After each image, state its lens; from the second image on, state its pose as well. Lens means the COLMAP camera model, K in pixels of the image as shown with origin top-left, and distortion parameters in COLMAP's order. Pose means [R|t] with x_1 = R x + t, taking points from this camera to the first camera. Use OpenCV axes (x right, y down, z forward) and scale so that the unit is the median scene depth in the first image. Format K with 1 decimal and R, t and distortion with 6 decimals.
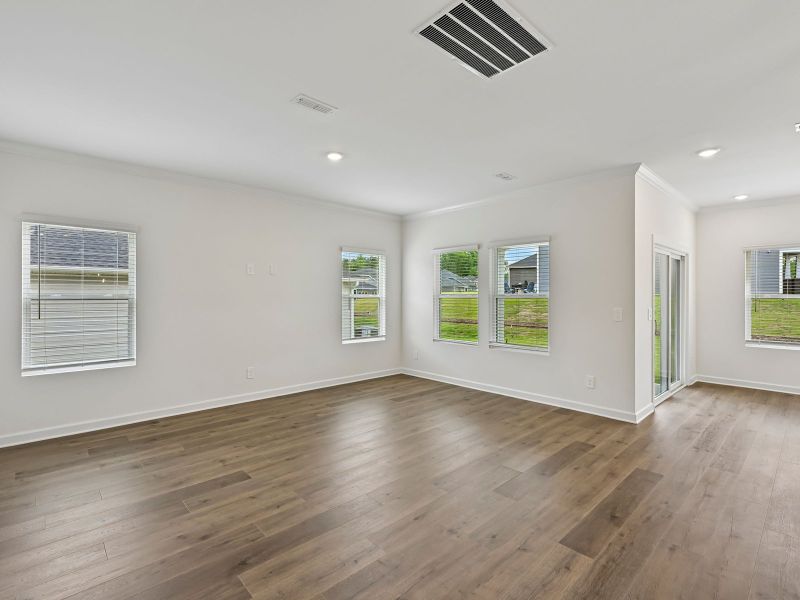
lens RADIAL K [[387.1, 0, 400.0], [0, 387.1, 300.0], [0, 0, 1]] dist [-0.001778, -0.000821]
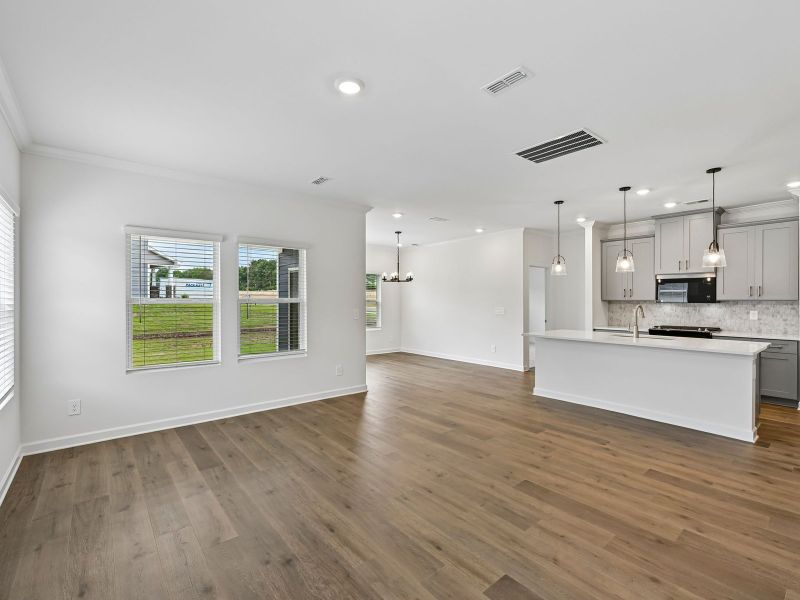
lens RADIAL K [[368.9, 0, 400.0], [0, 368.9, 300.0], [0, 0, 1]] dist [-0.000517, 0.000113]
pose [[0.061883, -0.000504, 0.998083, -0.677163], [0.011065, 0.999939, -0.000181, -0.008392], [-0.998022, 0.011055, 0.061885, 0.750195]]
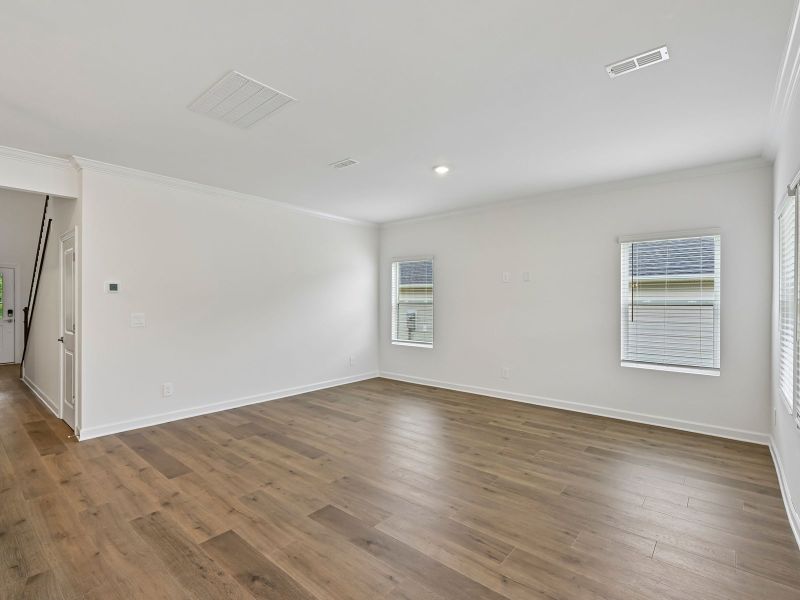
lens RADIAL K [[389.6, 0, 400.0], [0, 389.6, 300.0], [0, 0, 1]] dist [-0.015912, 0.000858]
pose [[0.114684, -0.002991, -0.993397, 0.752999], [-0.012981, 0.999906, -0.004509, -0.007935], [0.993317, 0.013412, 0.114635, 0.654164]]
